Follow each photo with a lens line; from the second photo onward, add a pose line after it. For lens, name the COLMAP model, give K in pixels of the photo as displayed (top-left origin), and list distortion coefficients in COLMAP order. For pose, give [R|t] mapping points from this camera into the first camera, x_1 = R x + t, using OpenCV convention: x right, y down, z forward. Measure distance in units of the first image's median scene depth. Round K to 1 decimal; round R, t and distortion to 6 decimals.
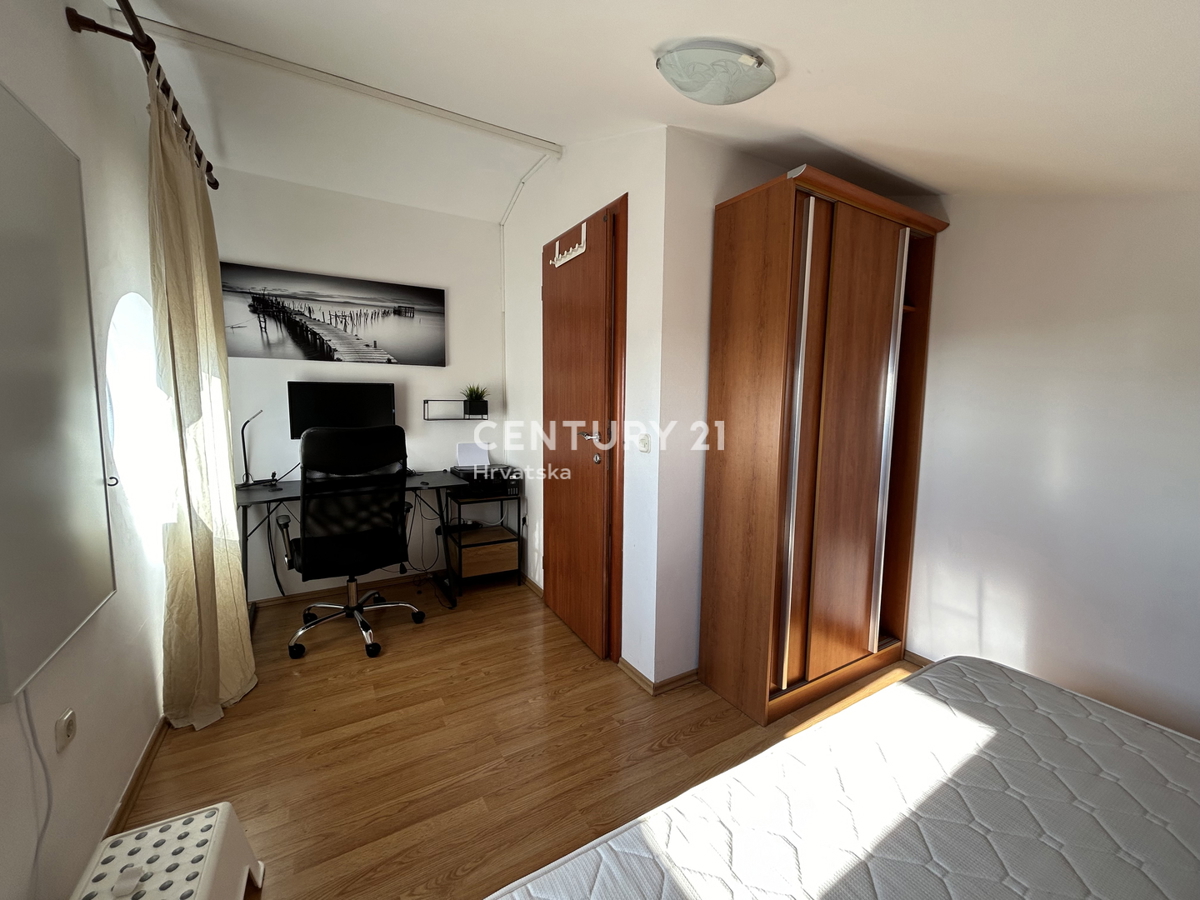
lens RADIAL K [[485.9, 0, 594.4], [0, 485.9, 448.4], [0, 0, 1]] dist [-0.001559, -0.000099]
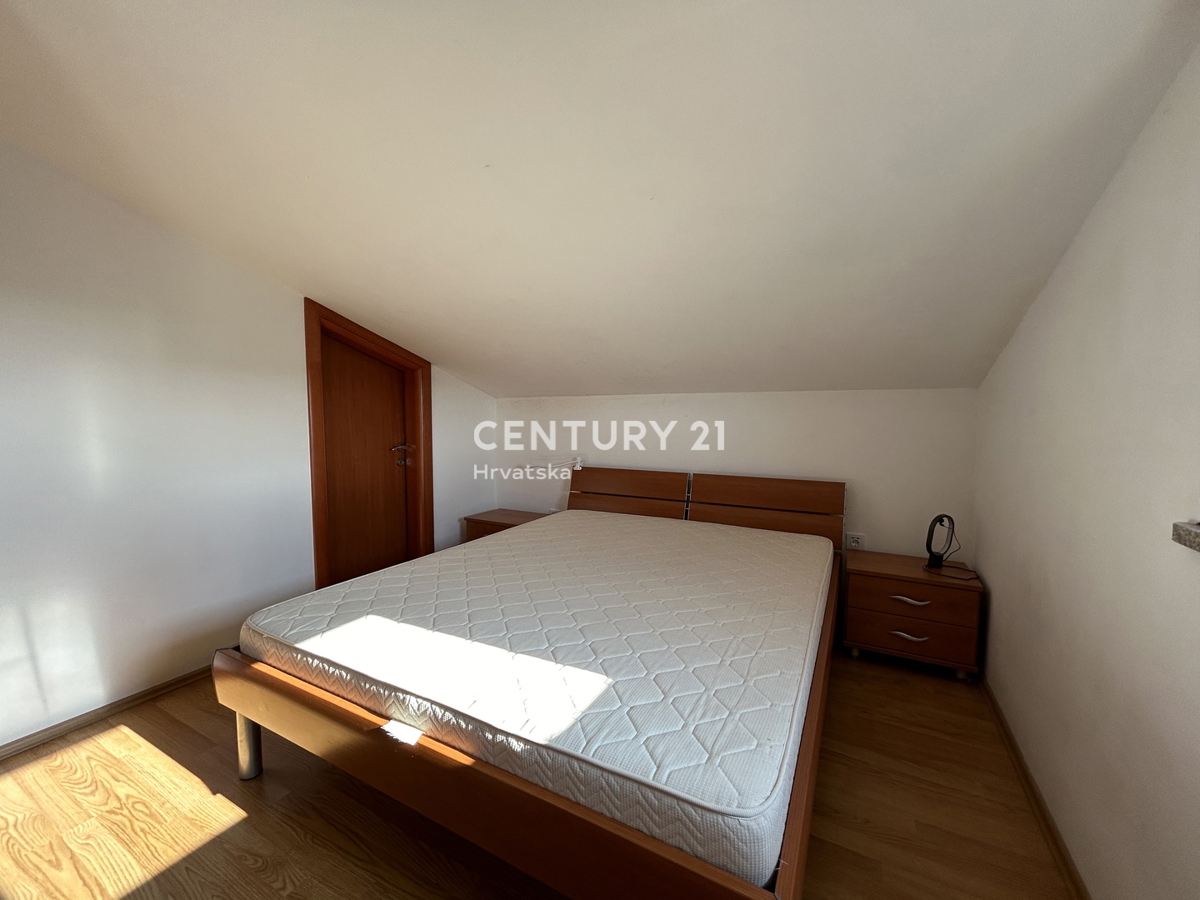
lens RADIAL K [[485.9, 0, 593.2], [0, 485.9, 448.7], [0, 0, 1]] dist [-0.001559, -0.000099]
pose [[-0.520211, -0.073460, 0.850872, -0.594212], [0.087109, 0.986534, 0.138430, -0.032664], [-0.849583, 0.146132, -0.506807, 0.948255]]
